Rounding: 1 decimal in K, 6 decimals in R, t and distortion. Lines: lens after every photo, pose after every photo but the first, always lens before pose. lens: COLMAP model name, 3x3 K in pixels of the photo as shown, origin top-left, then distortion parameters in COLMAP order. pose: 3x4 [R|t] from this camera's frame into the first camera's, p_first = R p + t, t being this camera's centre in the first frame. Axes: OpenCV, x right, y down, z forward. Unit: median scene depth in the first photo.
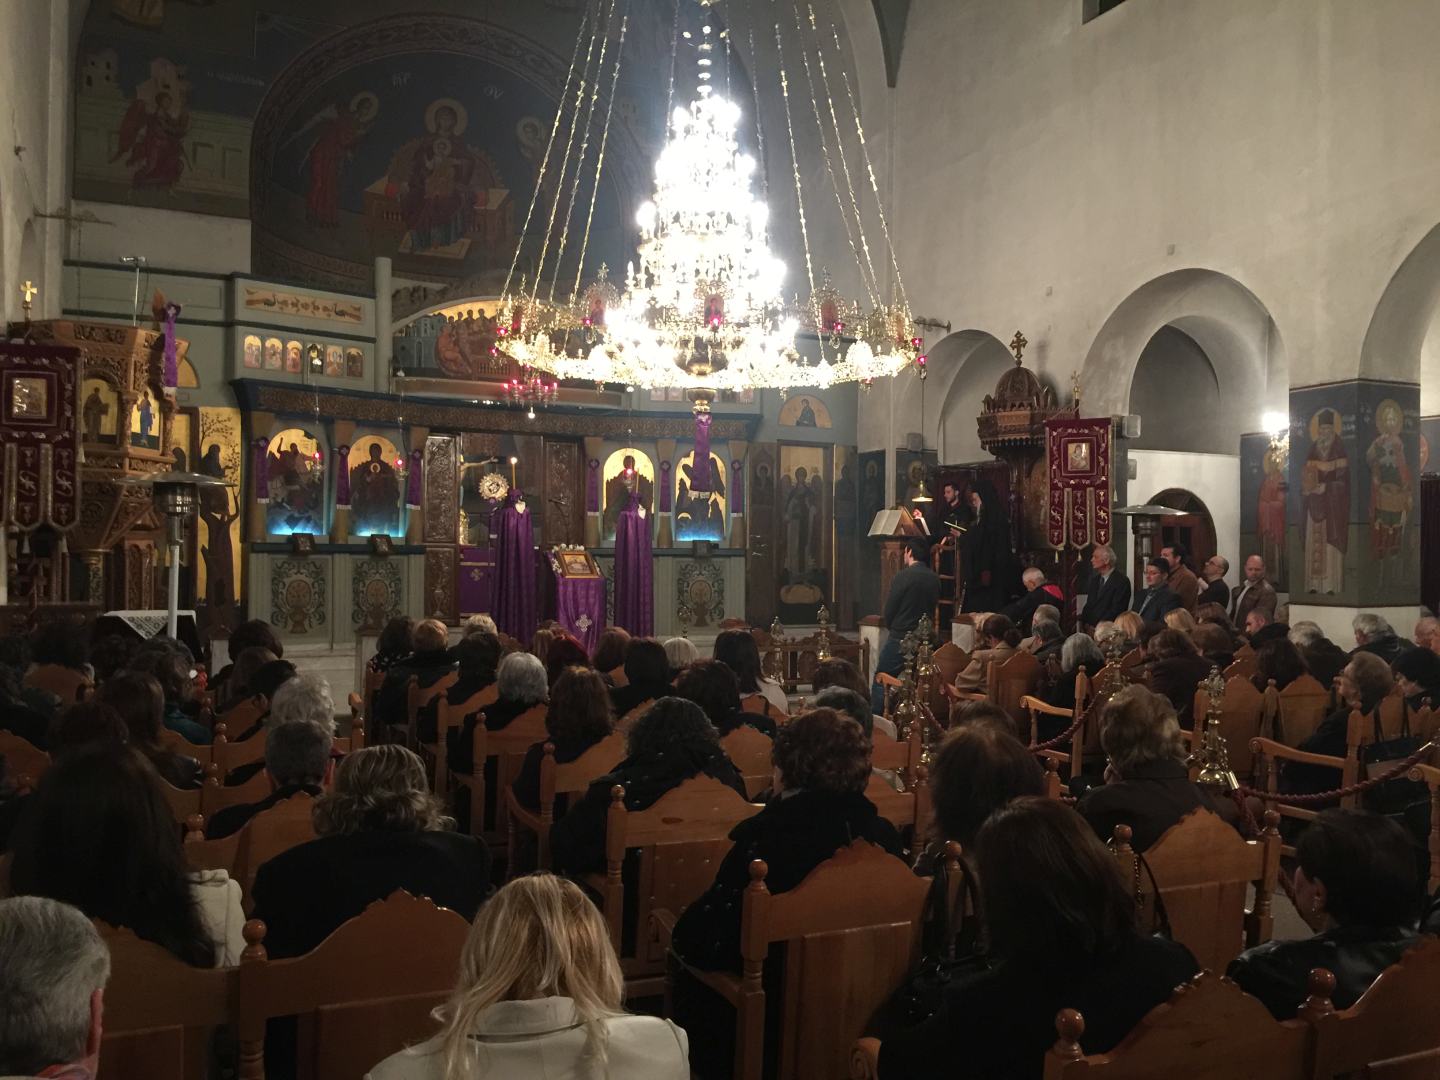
lens RADIAL K [[1223.6, 0, 719.7], [0, 1223.6, 541.0], [0, 0, 1]] dist [0.013195, -0.002976]
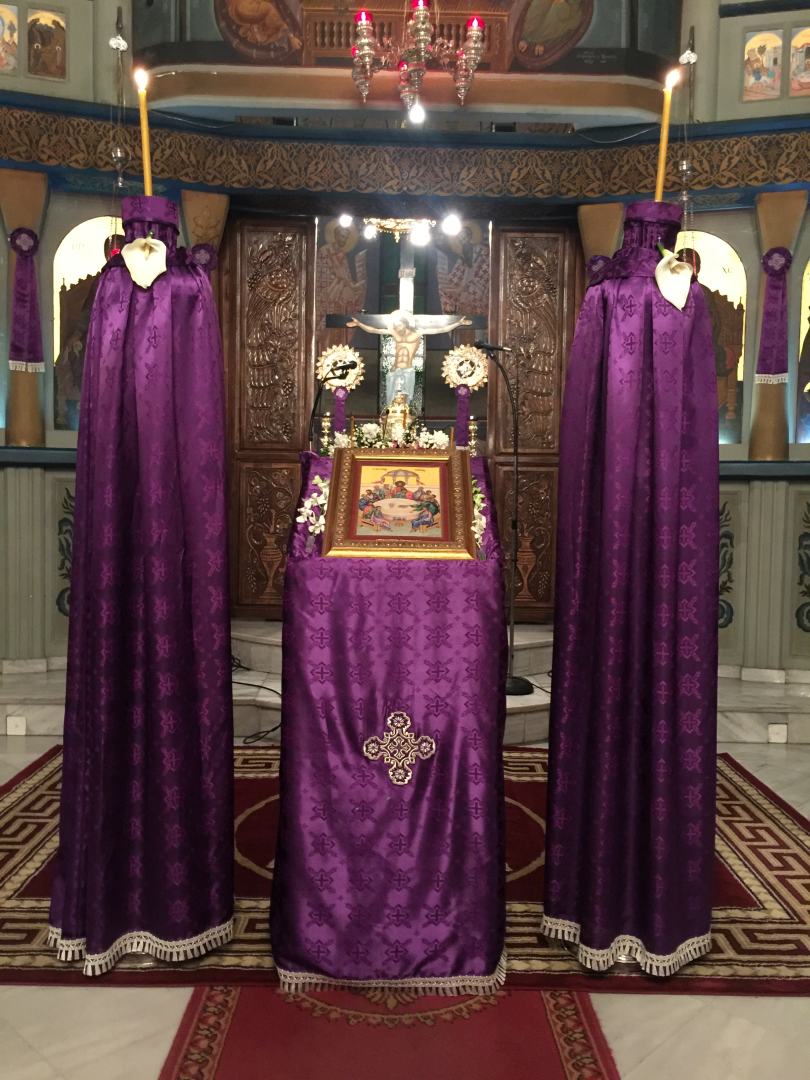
lens RADIAL K [[917.7, 0, 406.5], [0, 917.7, 542.9], [0, 0, 1]] dist [0.013195, -0.002976]
pose [[0.915963, 0.034885, -0.399743, -0.033339], [-0.006397, 0.997357, 0.072380, 0.011915], [0.401211, -0.063740, 0.913765, 0.702853]]
